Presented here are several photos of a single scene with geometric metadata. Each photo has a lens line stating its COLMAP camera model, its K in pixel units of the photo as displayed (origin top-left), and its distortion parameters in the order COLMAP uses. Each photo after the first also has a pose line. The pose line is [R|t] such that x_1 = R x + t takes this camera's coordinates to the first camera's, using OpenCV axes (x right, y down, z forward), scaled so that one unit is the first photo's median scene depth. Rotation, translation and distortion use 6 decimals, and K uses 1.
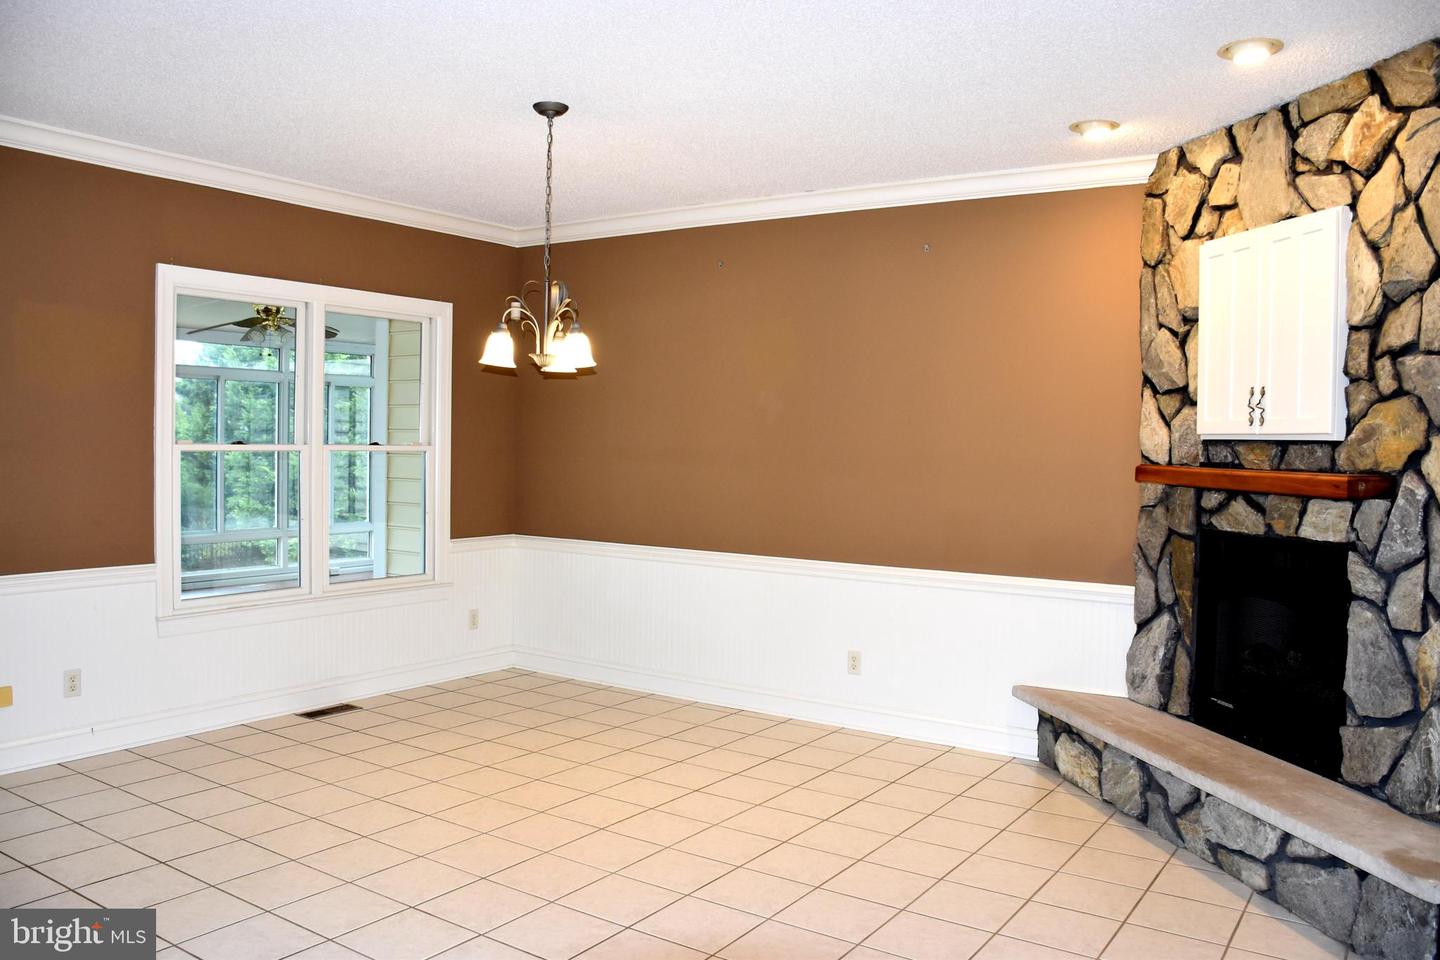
lens RADIAL K [[1118.8, 0, 717.9], [0, 1118.8, 484.3], [0, 0, 1]] dist [-0.079037, 0.033840]
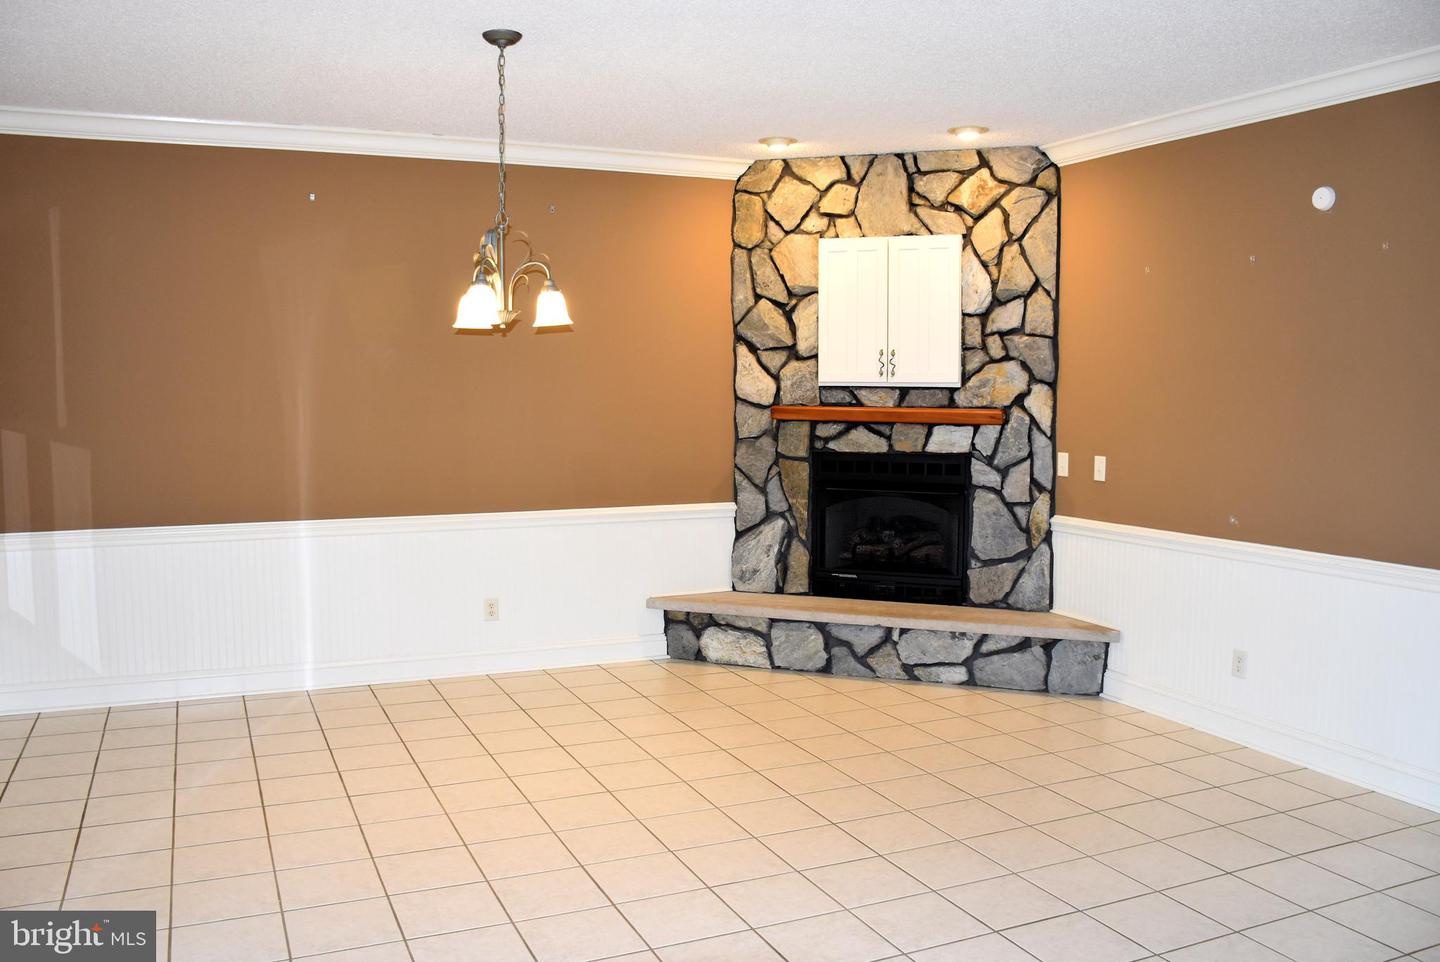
lens RADIAL K [[1193.8, 0, 718.4], [0, 1193.8, 479.4], [0, 0, 1]] dist [-0.094635, -0.007614]
pose [[0.534076, -0.086097, 0.841041, -0.989826], [0.037351, 0.996233, 0.078266, -0.051807], [-0.844611, -0.010386, 0.535280, 0.368241]]
